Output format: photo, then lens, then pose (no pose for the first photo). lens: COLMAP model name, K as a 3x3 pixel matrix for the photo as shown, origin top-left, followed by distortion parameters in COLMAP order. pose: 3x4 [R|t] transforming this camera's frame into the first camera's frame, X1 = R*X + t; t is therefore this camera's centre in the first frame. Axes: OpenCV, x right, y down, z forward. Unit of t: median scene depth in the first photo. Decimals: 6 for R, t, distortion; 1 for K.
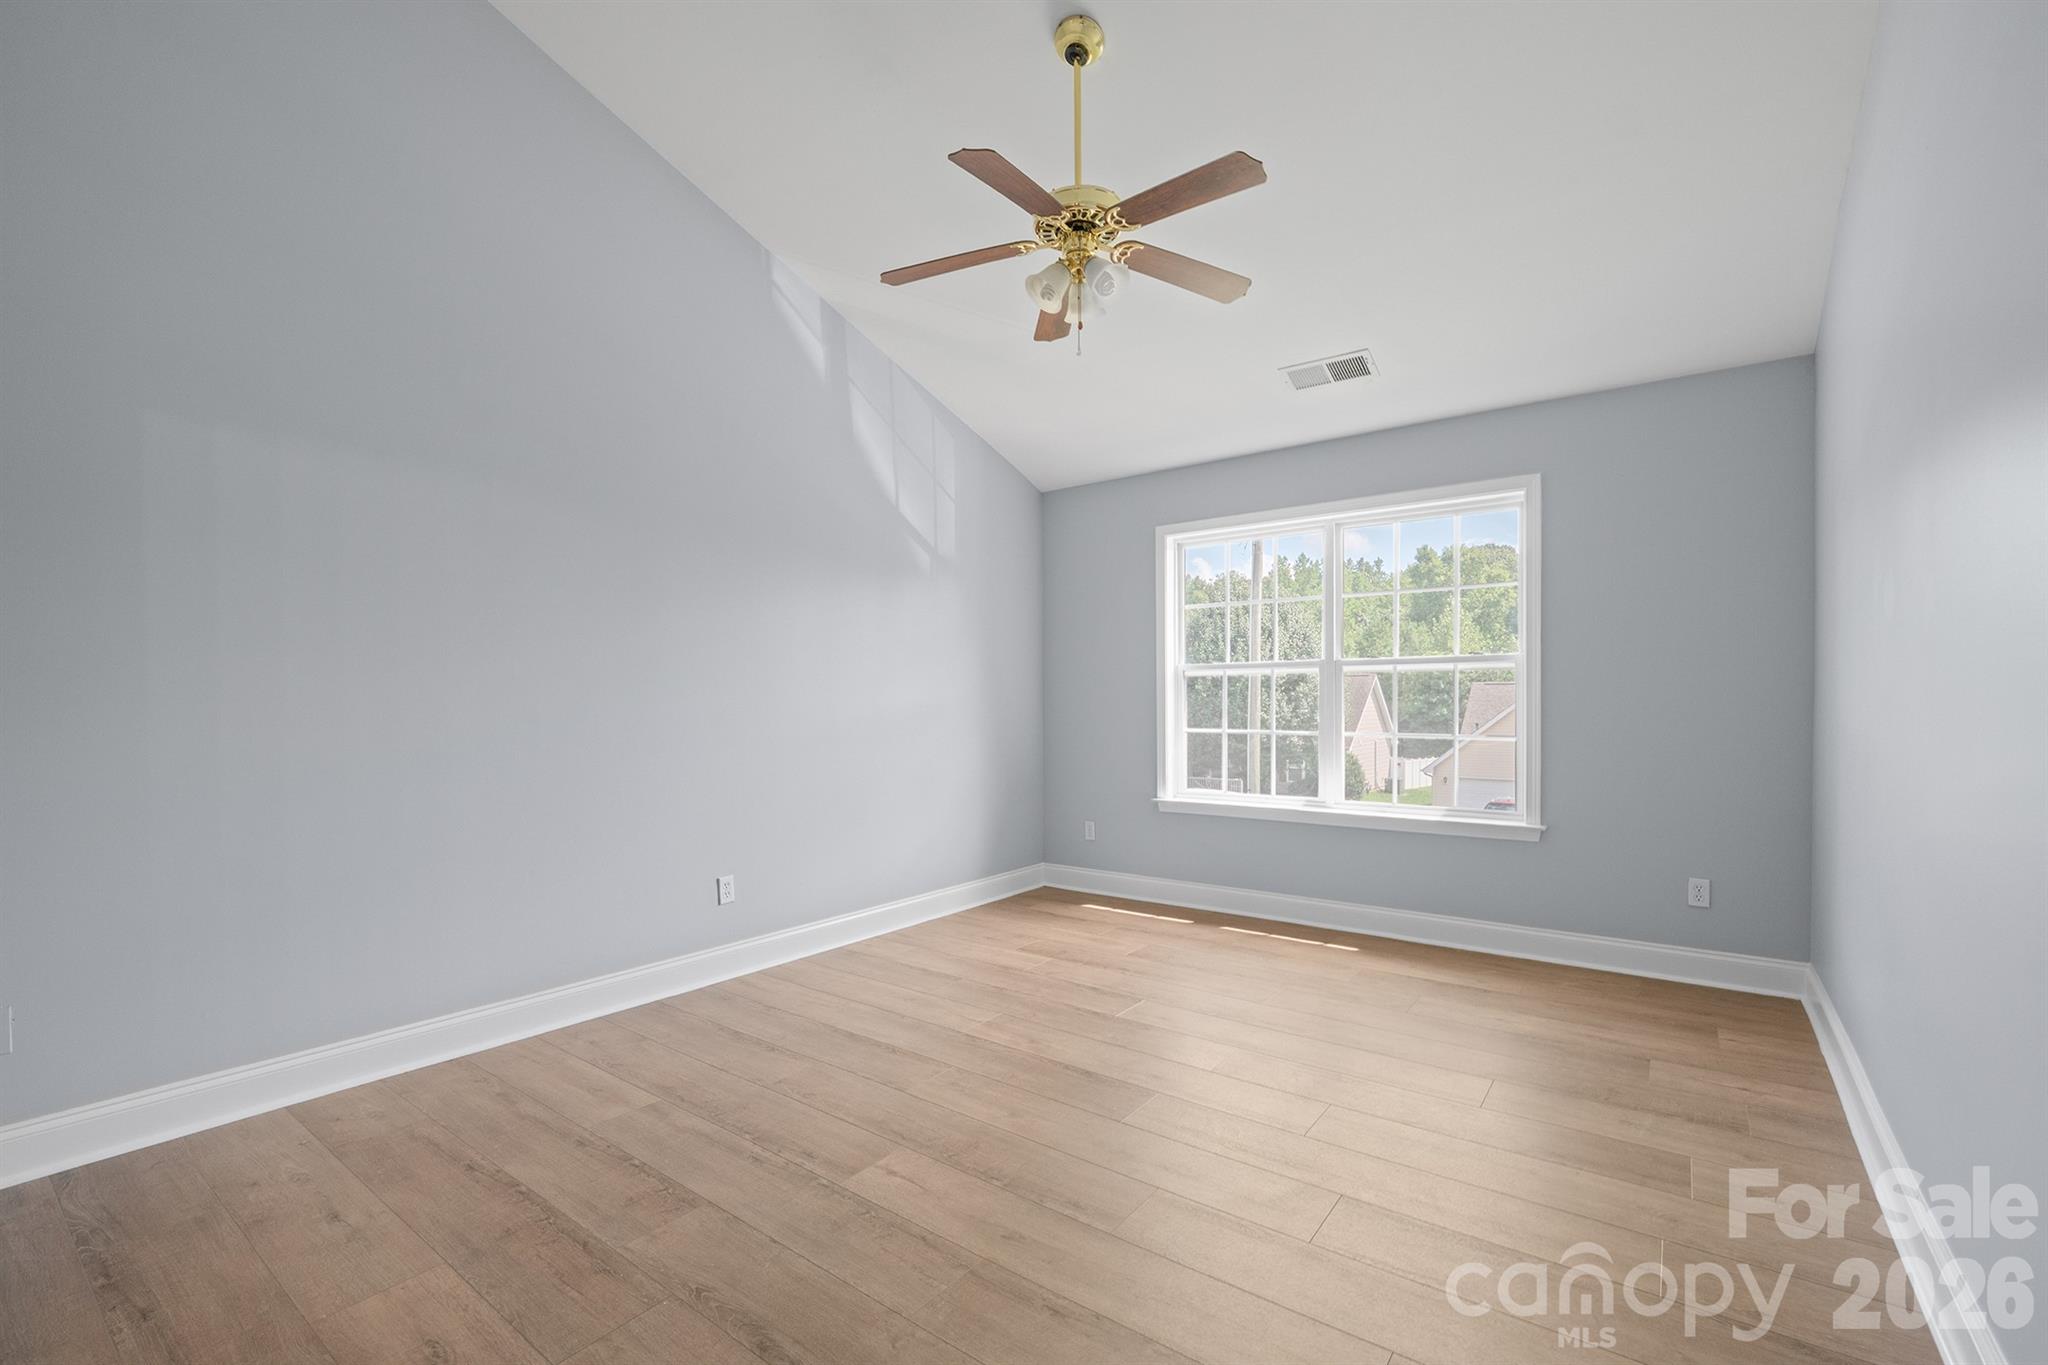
lens RADIAL K [[865.6, 0, 1029.6], [0, 865.6, 678.3], [0, 0, 1]] dist [-0.003236, -0.000517]
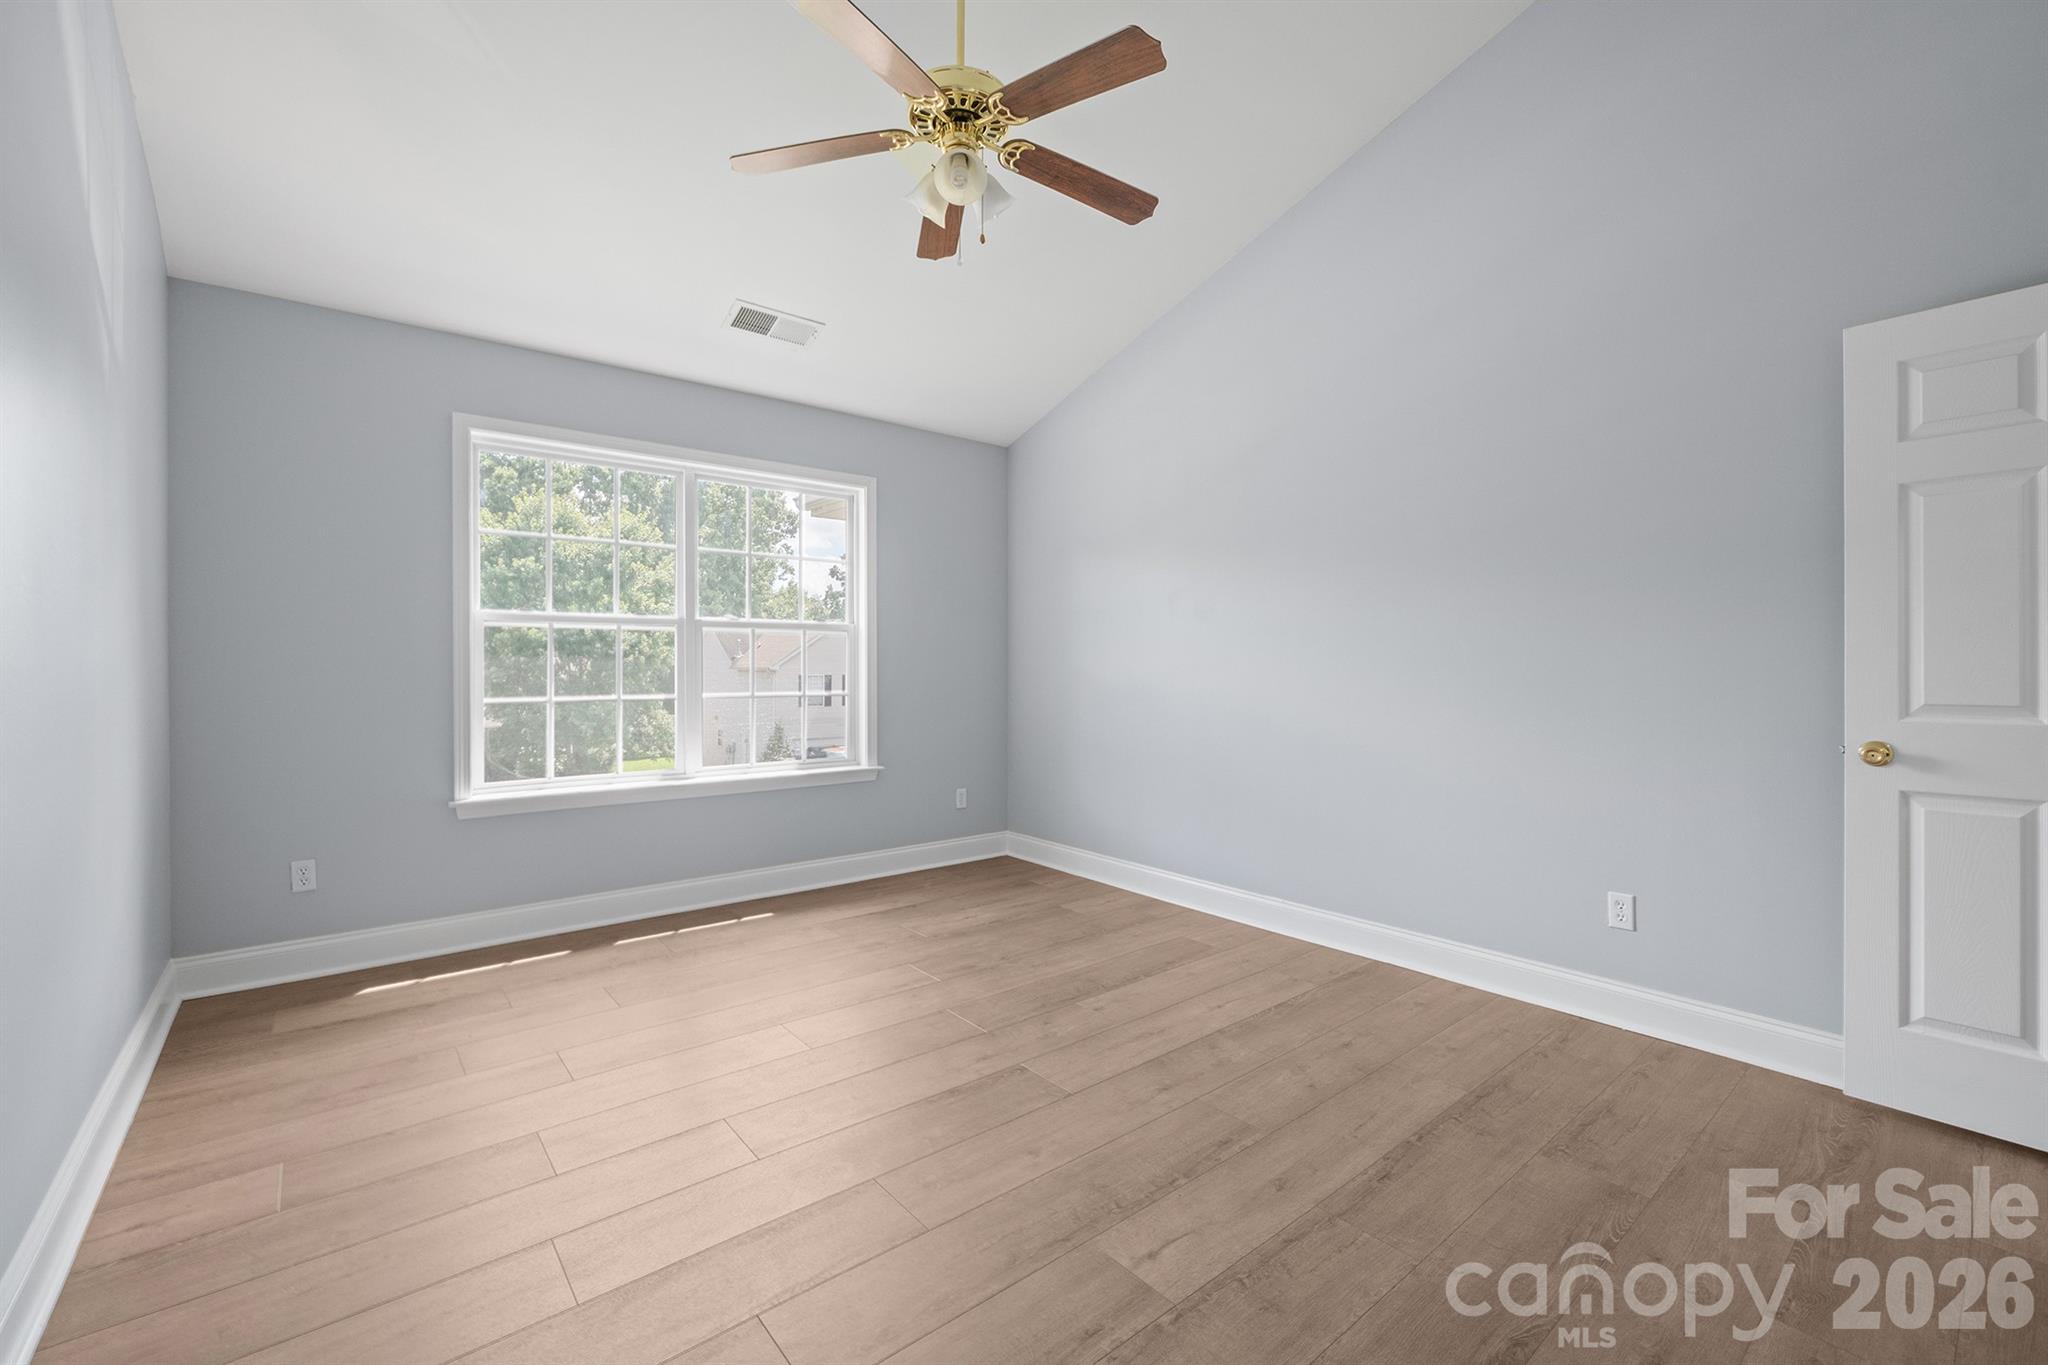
lens RADIAL K [[856.6, 0, 1025.3], [0, 856.6, 669.6], [0, 0, 1]] dist [-0.004575, -0.000681]
pose [[0.237539, -0.001263, 0.971377, -0.471381], [-0.031153, 0.999475, 0.008917, 0.017042], [-0.970878, -0.032379, 0.237375, 0.471458]]
